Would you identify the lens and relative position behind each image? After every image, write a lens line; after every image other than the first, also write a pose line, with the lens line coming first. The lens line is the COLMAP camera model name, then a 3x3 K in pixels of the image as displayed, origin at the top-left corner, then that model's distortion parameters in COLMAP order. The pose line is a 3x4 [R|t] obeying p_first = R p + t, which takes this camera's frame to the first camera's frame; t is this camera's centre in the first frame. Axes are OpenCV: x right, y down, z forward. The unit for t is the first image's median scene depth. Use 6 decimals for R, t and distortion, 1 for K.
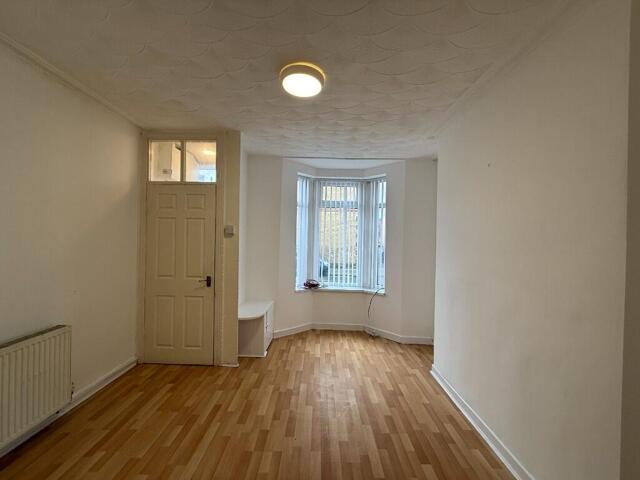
lens RADIAL K [[256.4, 0, 317.0], [0, 256.4, 238.3], [0, 0, 1]] dist [0.000938, 0.000112]
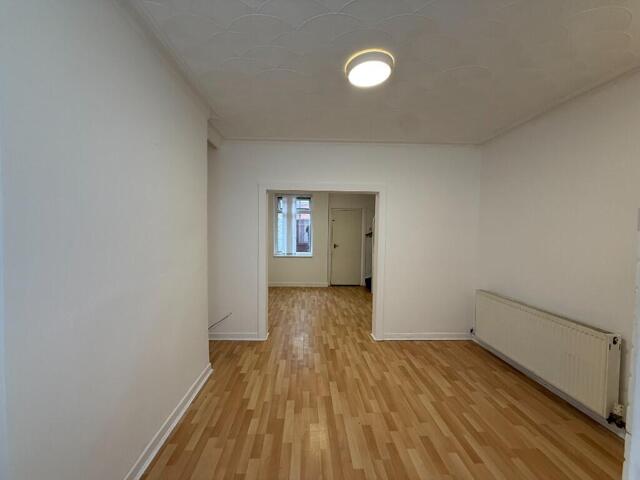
lens RADIAL K [[256.4, 0, 320.3], [0, 256.4, 240.1], [0, 0, 1]] dist [0.000938, 0.000112]
pose [[-0.997480, -0.029653, -0.064453, 0.144193], [-0.031909, 0.998903, 0.034268, -0.005318], [0.063366, 0.036238, -0.997332, 1.734291]]
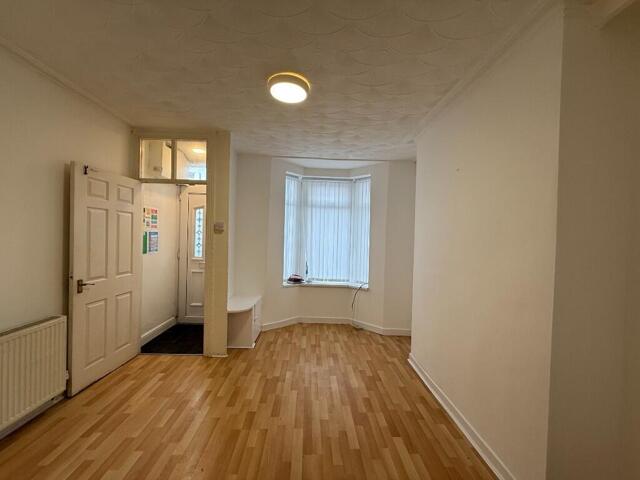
lens RADIAL K [[256.4, 0, 317.0], [0, 256.4, 239.3], [0, 0, 1]] dist [0.000938, 0.000112]
pose [[0.999204, 0.007417, 0.039195, 0.019944], [-0.007925, 0.999886, 0.012837, 0.003538], [-0.039095, -0.013137, 0.999149, -0.073656]]
